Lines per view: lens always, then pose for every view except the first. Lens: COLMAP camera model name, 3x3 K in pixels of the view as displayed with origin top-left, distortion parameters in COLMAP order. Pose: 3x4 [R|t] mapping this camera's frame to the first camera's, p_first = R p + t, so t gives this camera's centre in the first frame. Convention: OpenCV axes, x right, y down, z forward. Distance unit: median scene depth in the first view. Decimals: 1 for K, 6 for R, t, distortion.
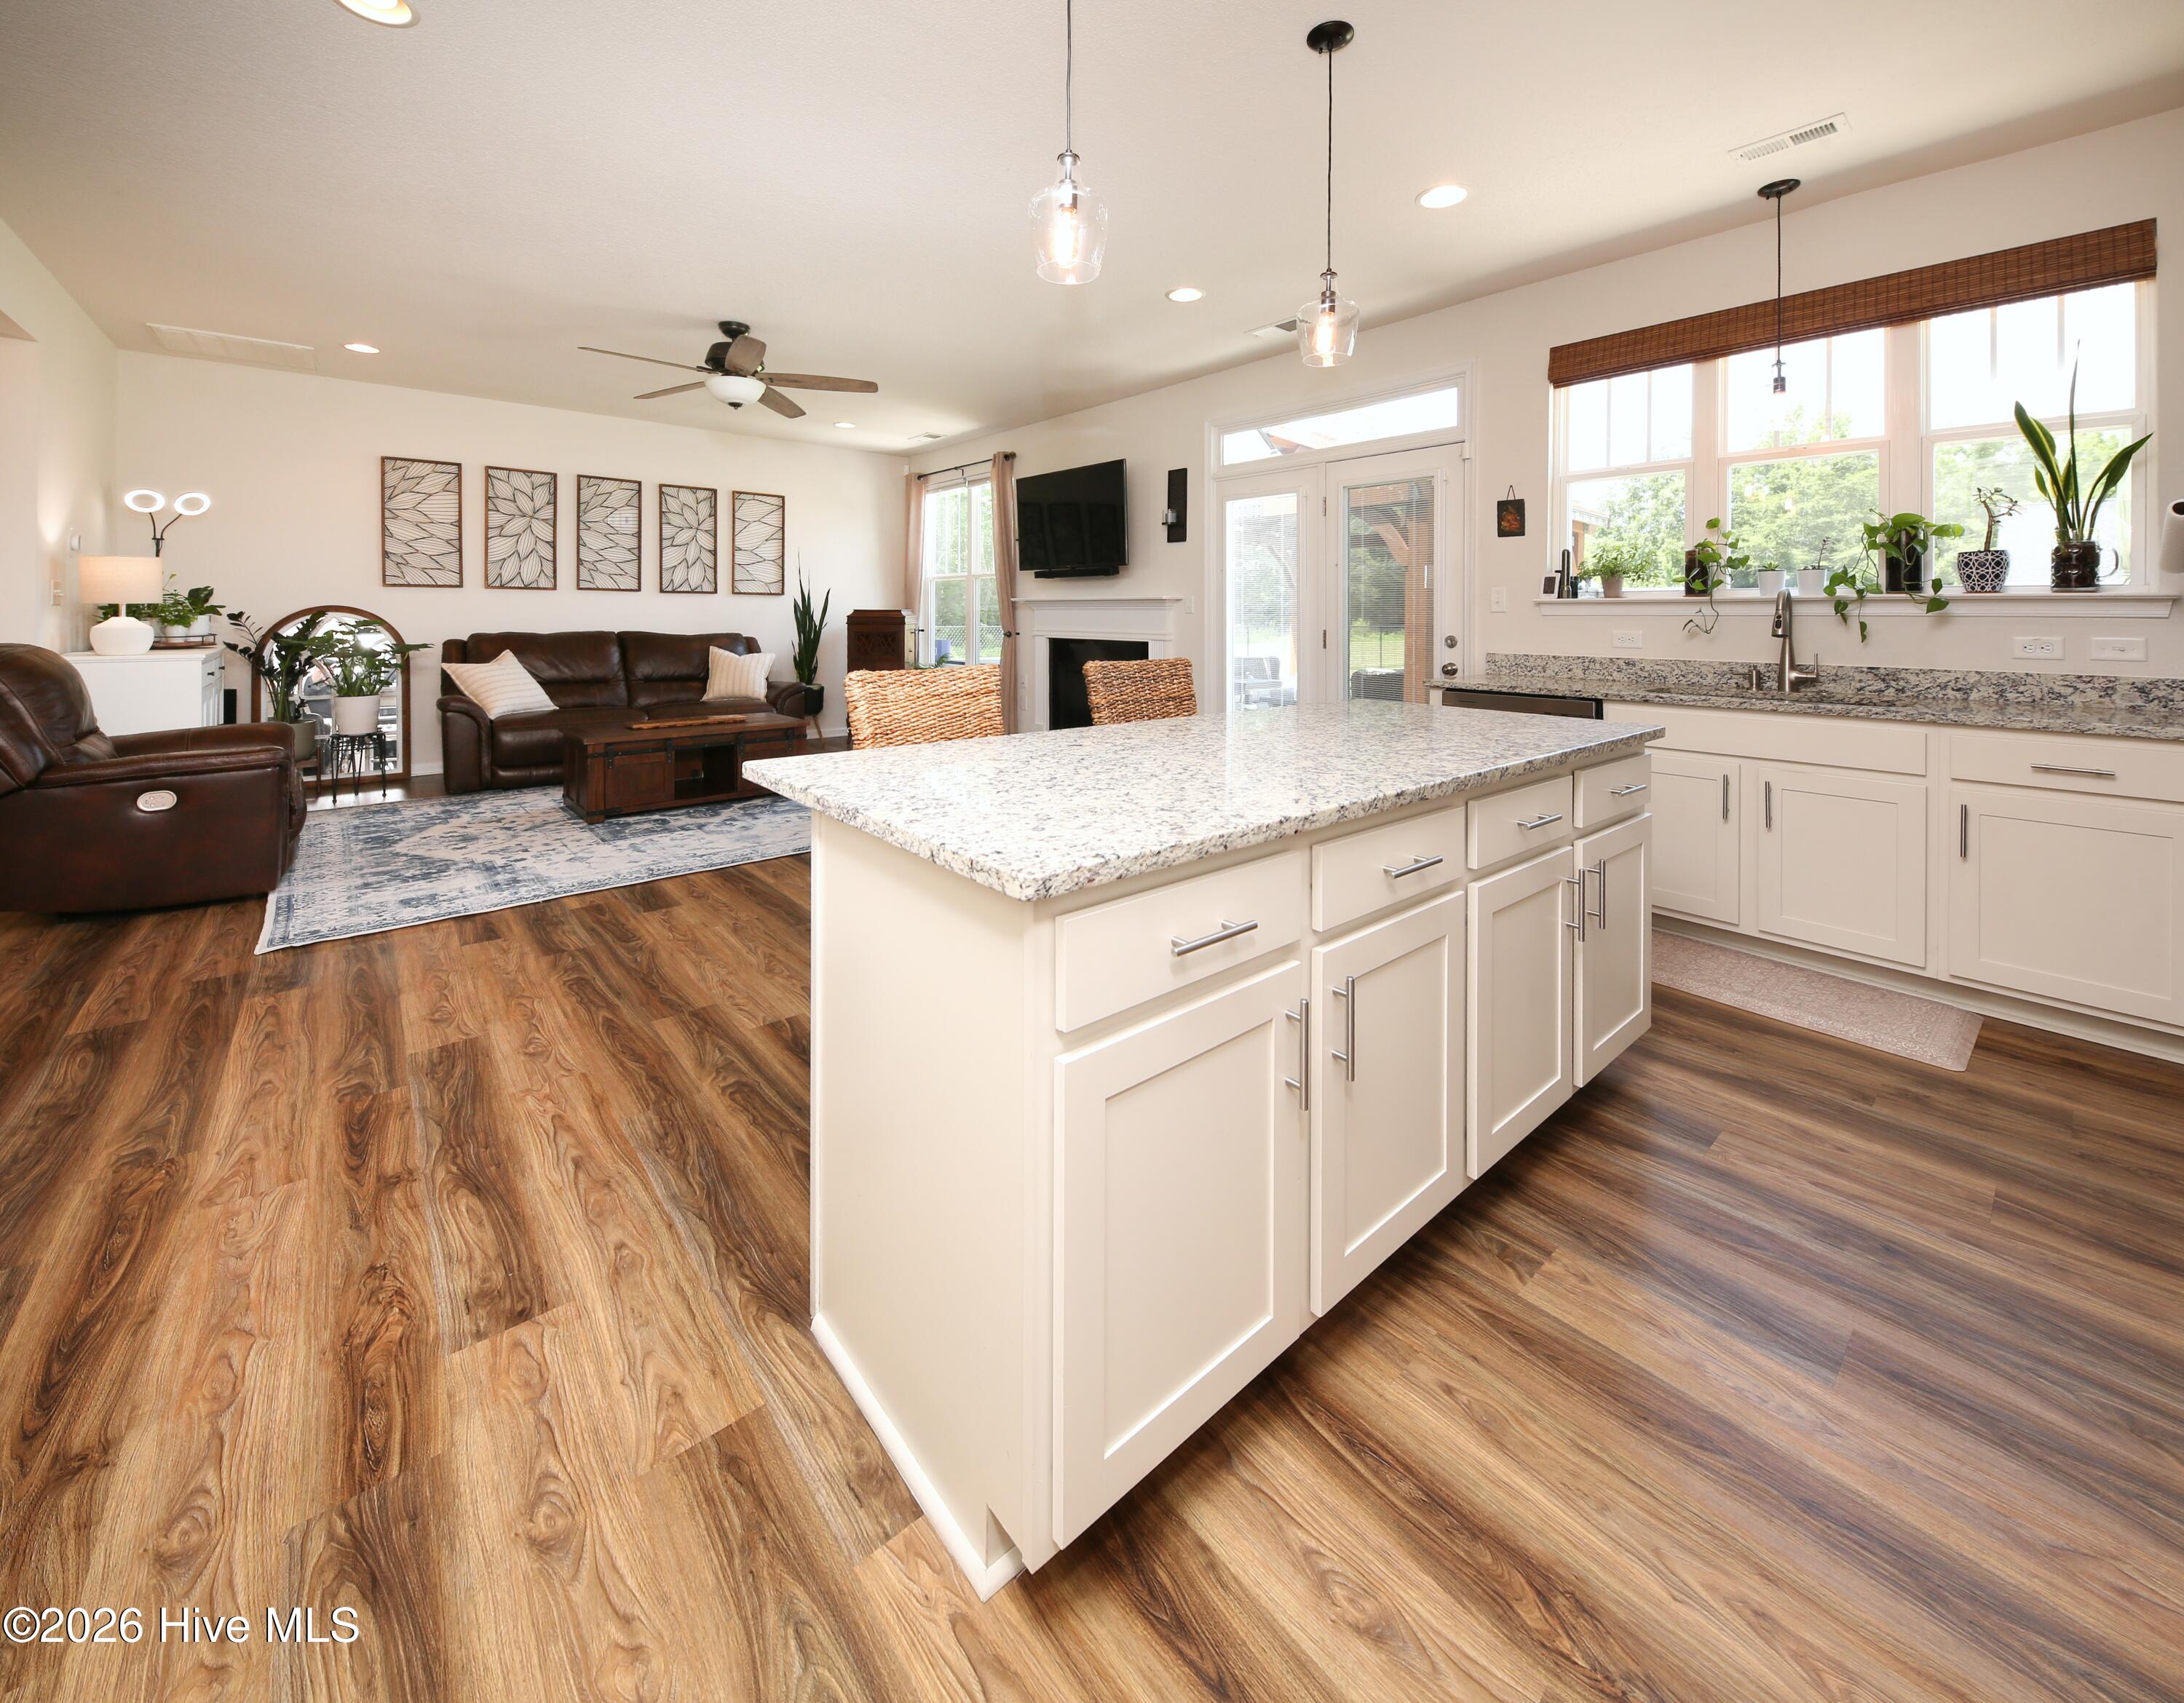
lens RADIAL K [[858.1, 0, 1120.4], [0, 858.1, 621.5], [0, 0, 1]] dist [0.008618, -0.005273]
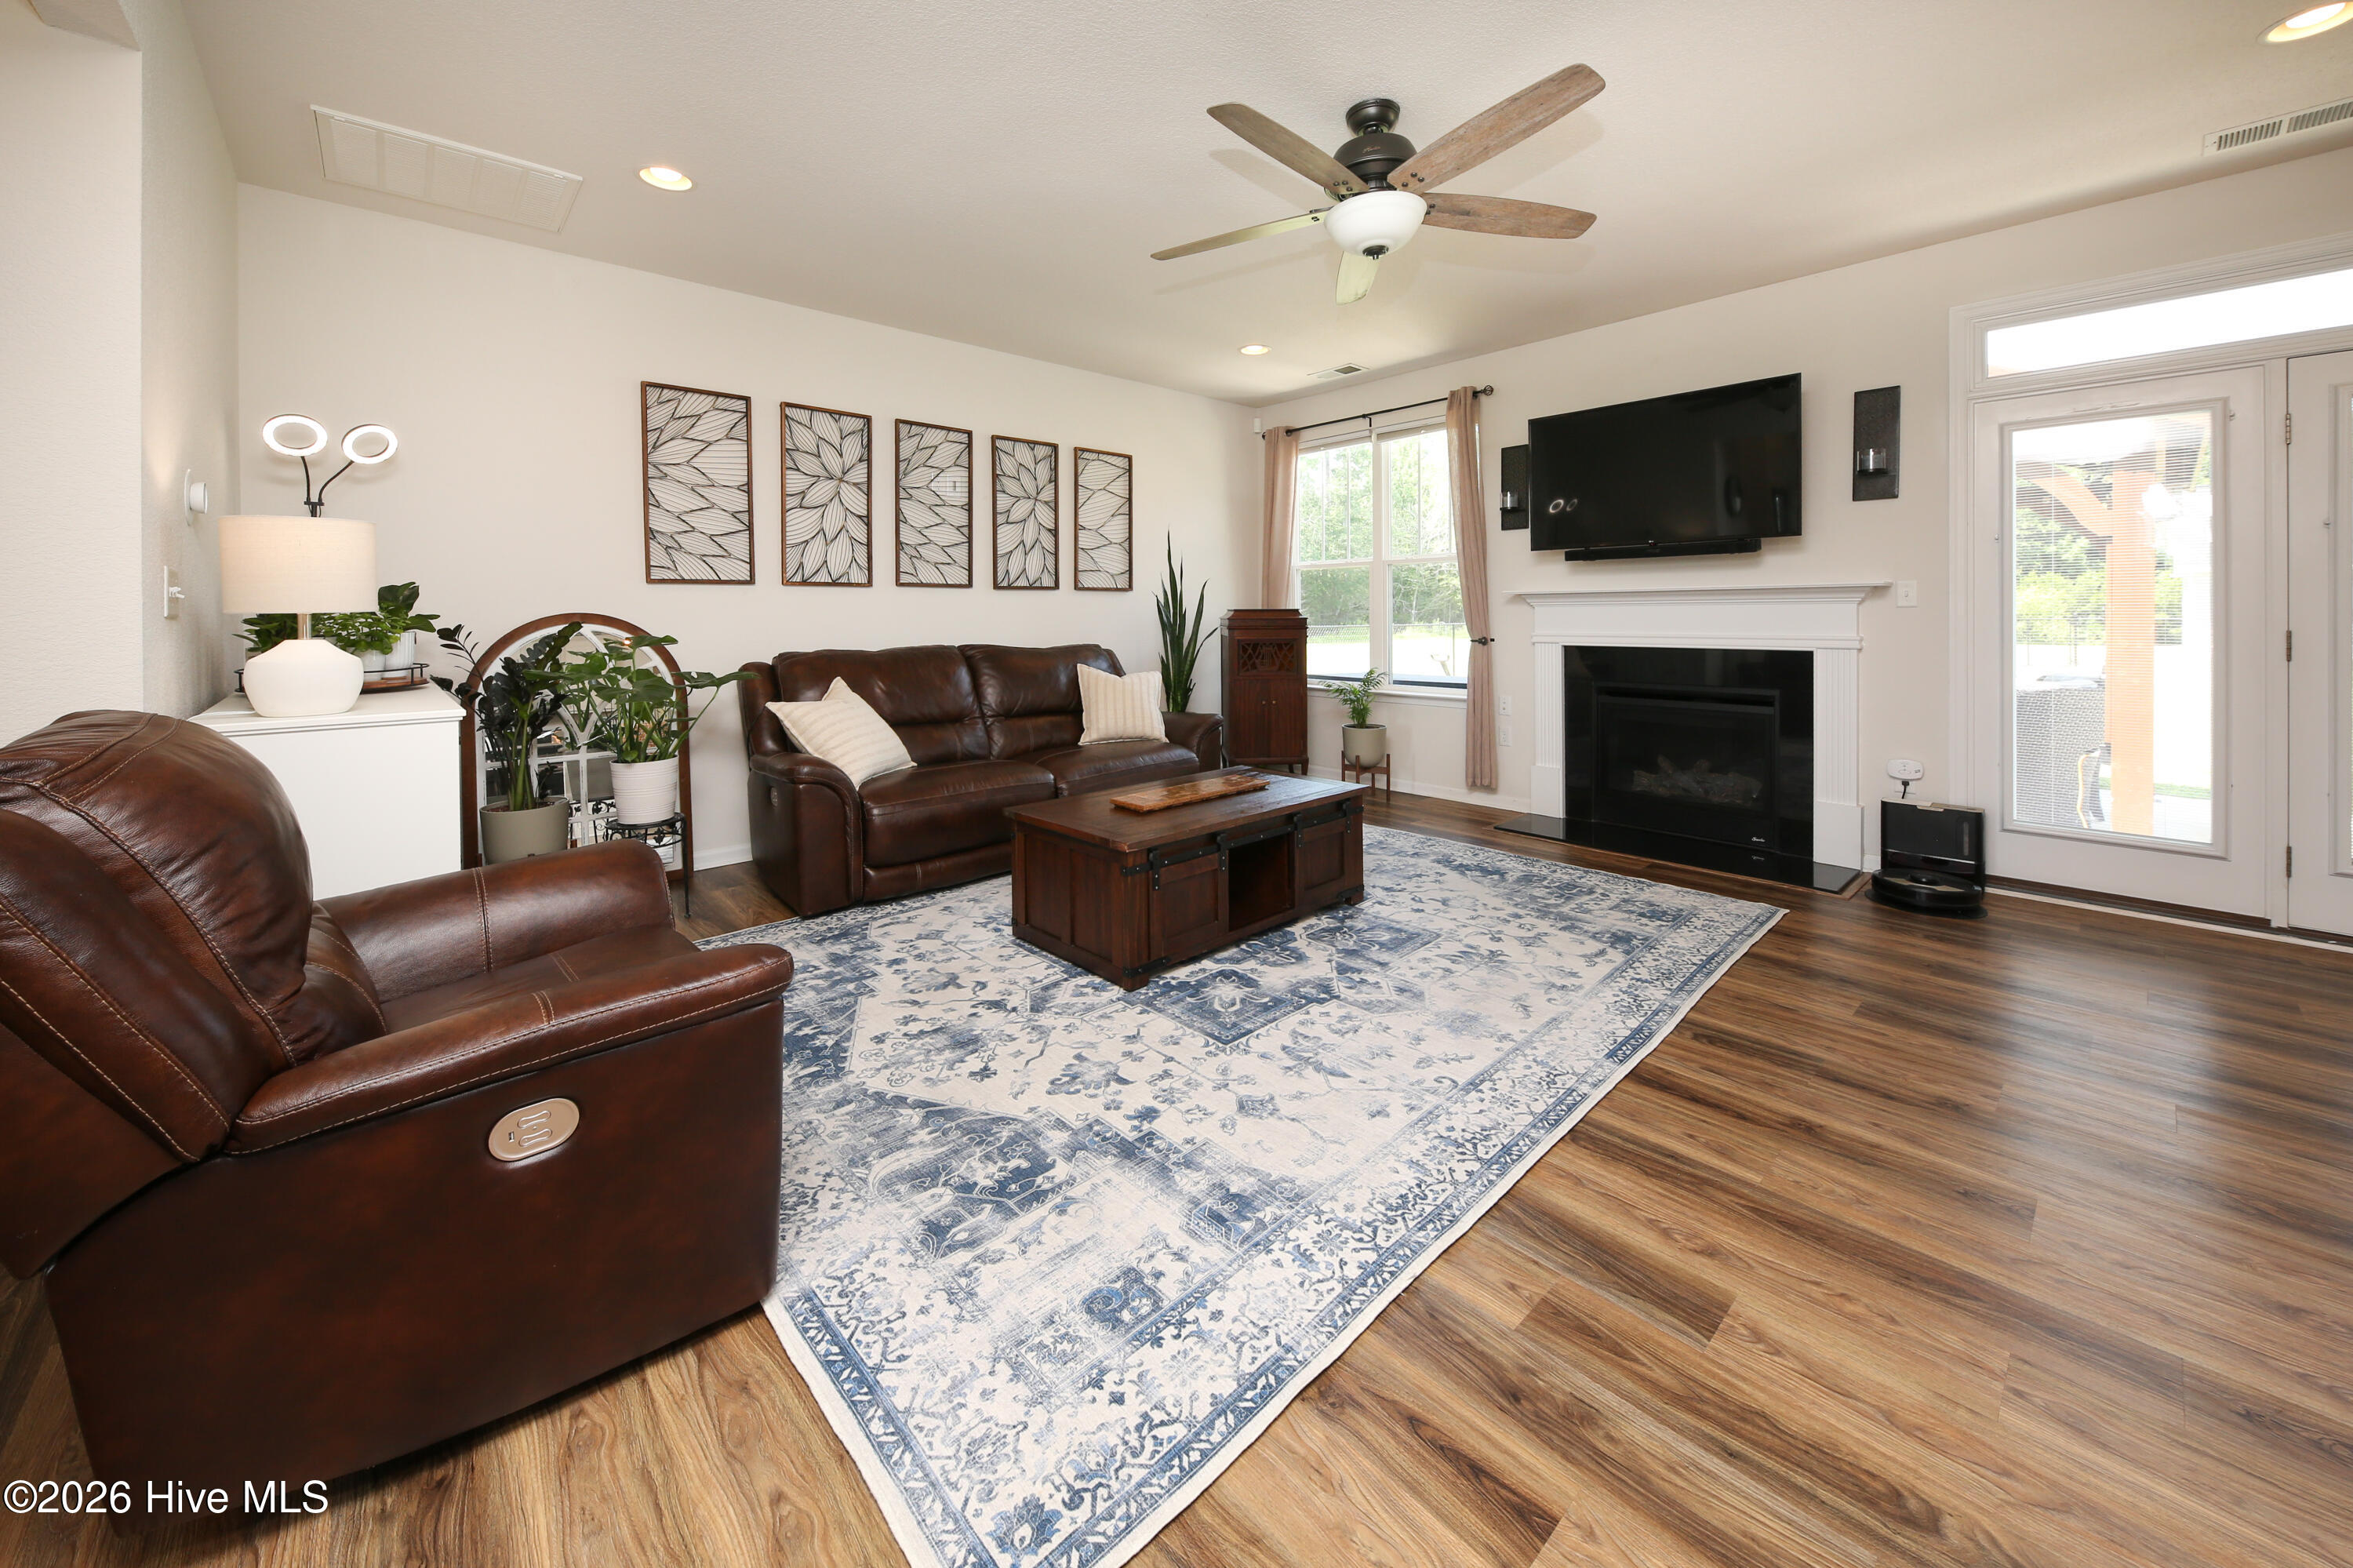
lens RADIAL K [[858.3, 0, 1208.4], [0, 858.3, 626.2], [0, 0, 1]] dist [-0.001097, -0.000208]
pose [[0.999450, -0.014694, 0.029739, -0.435630], [0.014433, 0.999856, 0.008975, -0.007535], [-0.029867, -0.008541, 0.999517, 0.326826]]
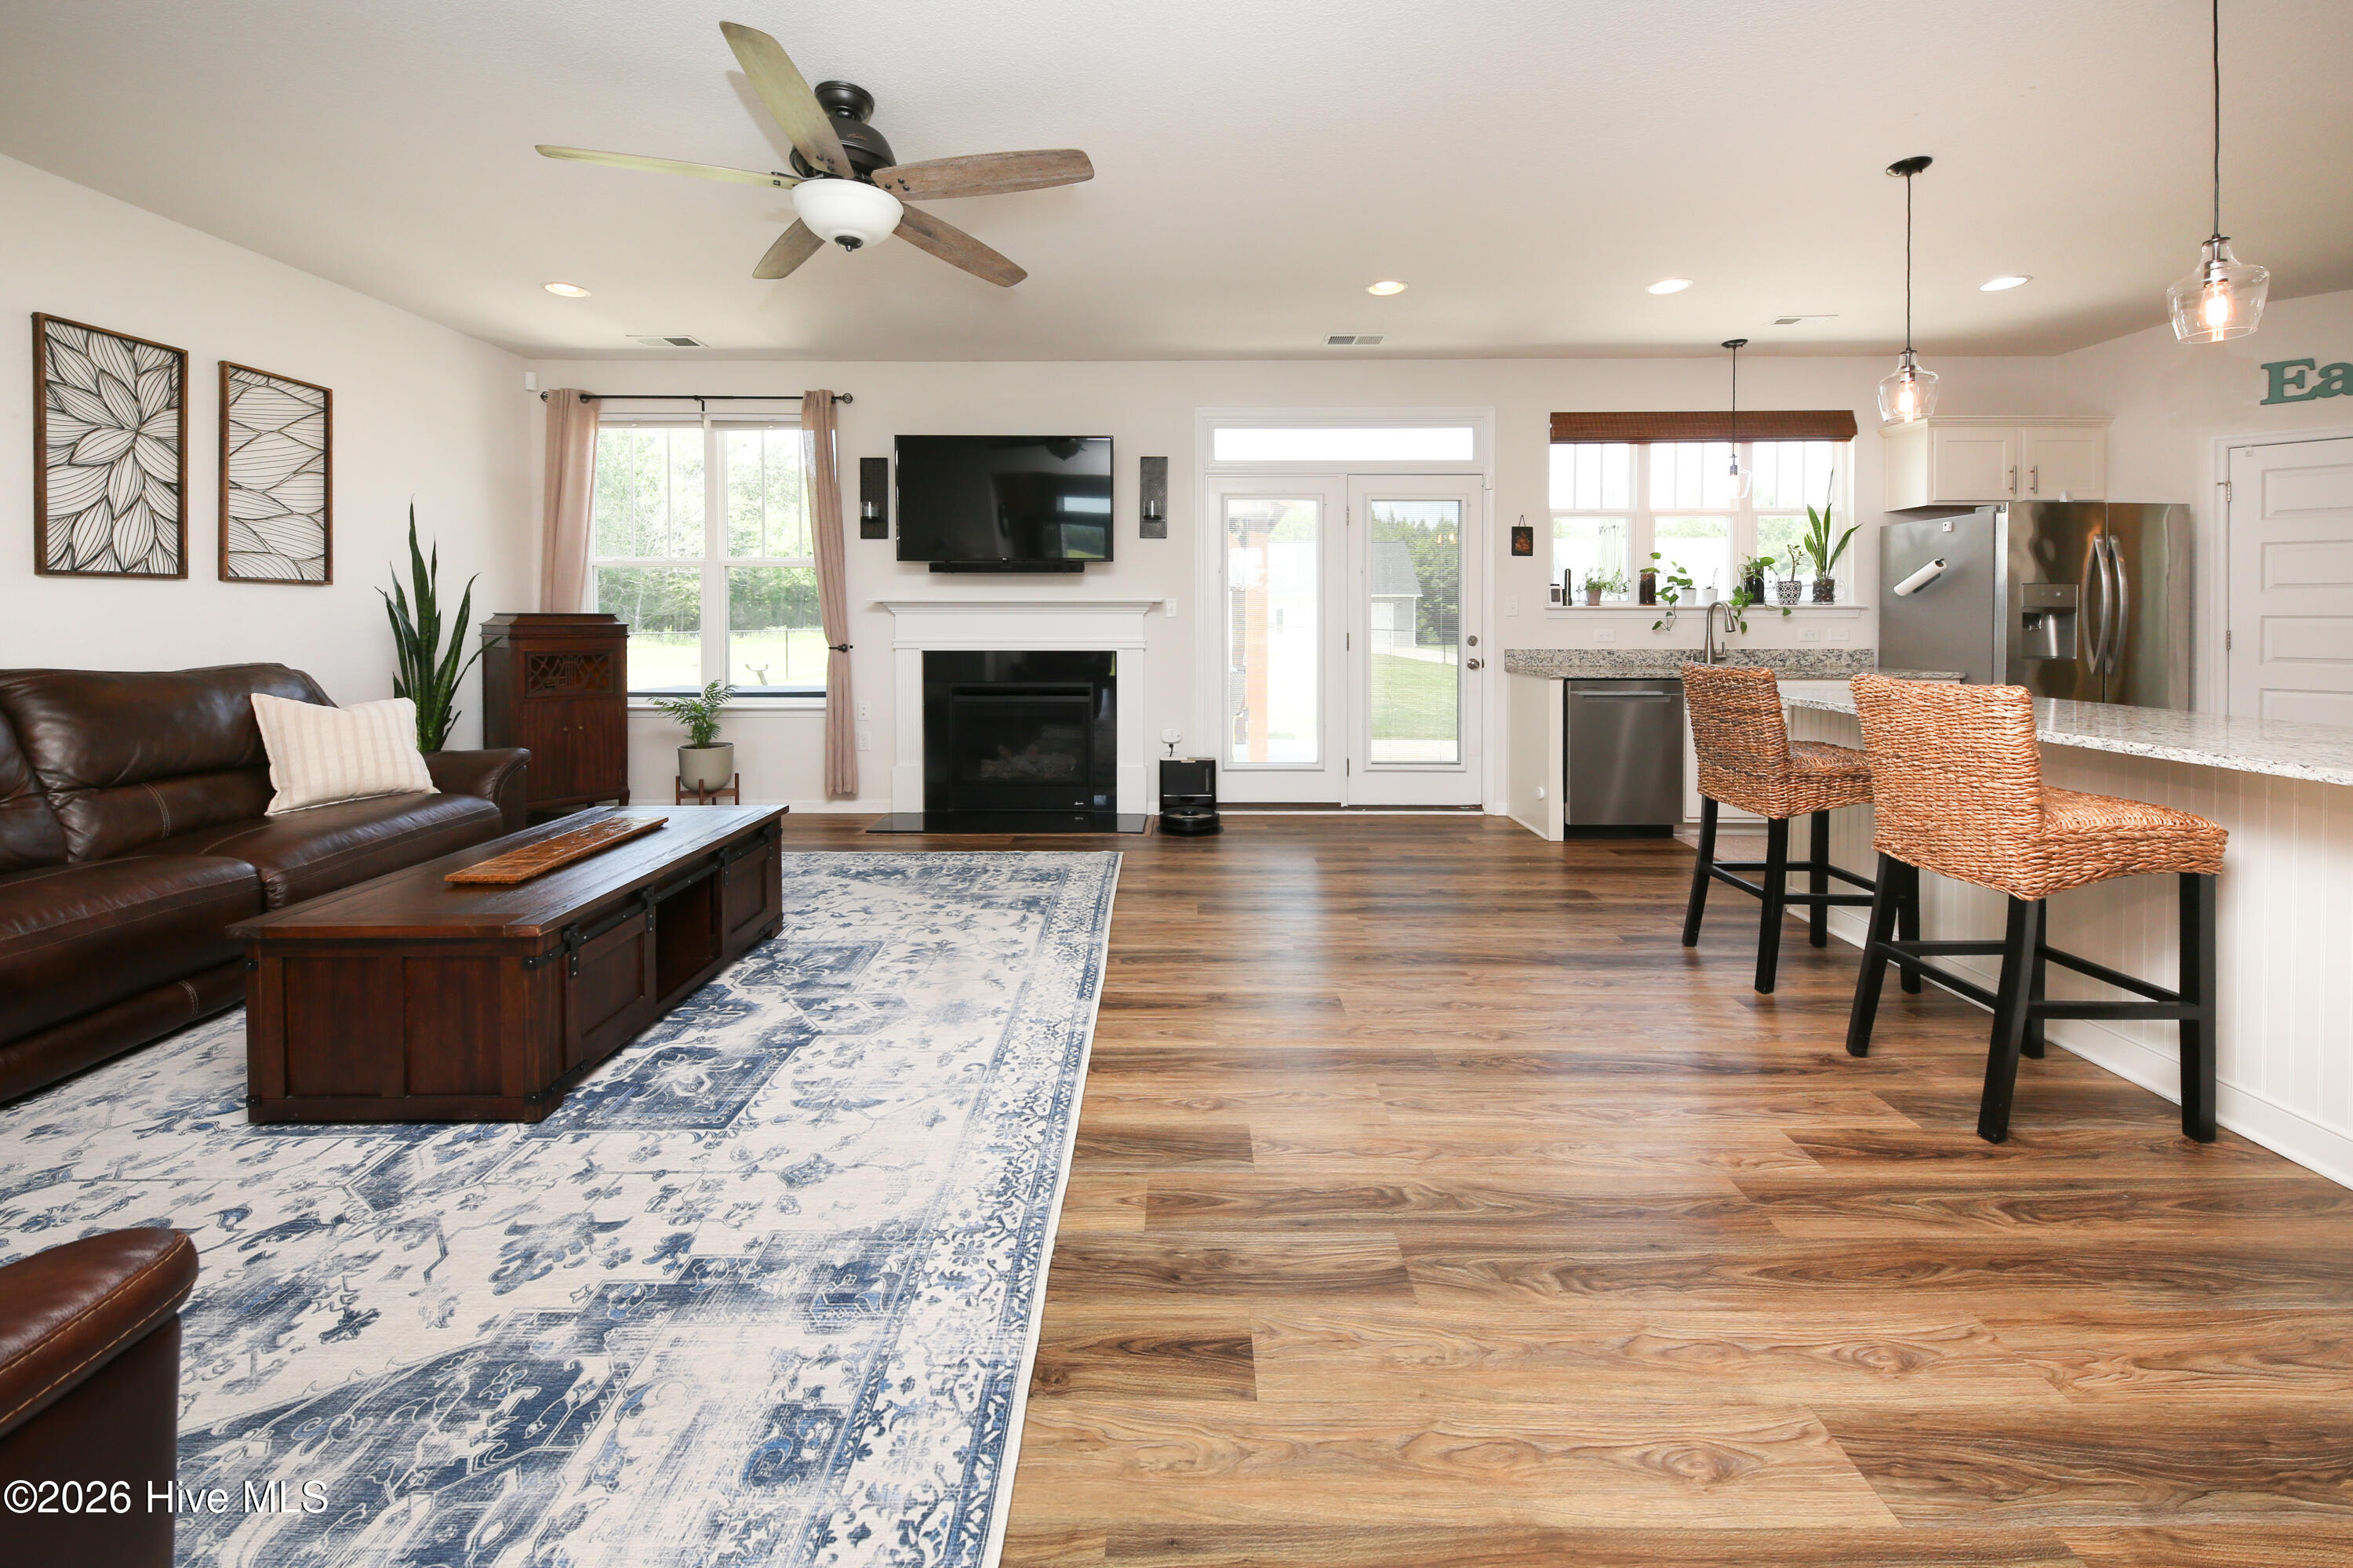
lens RADIAL K [[844.8, 0, 1159.1], [0, 844.8, 630.4], [0, 0, 1]] dist [0.006429, -0.004731]
pose [[0.671835, -0.017114, 0.740503, -0.542613], [0.008532, 0.999846, 0.015367, -0.008909], [-0.740651, -0.004006, 0.671878, 0.371626]]
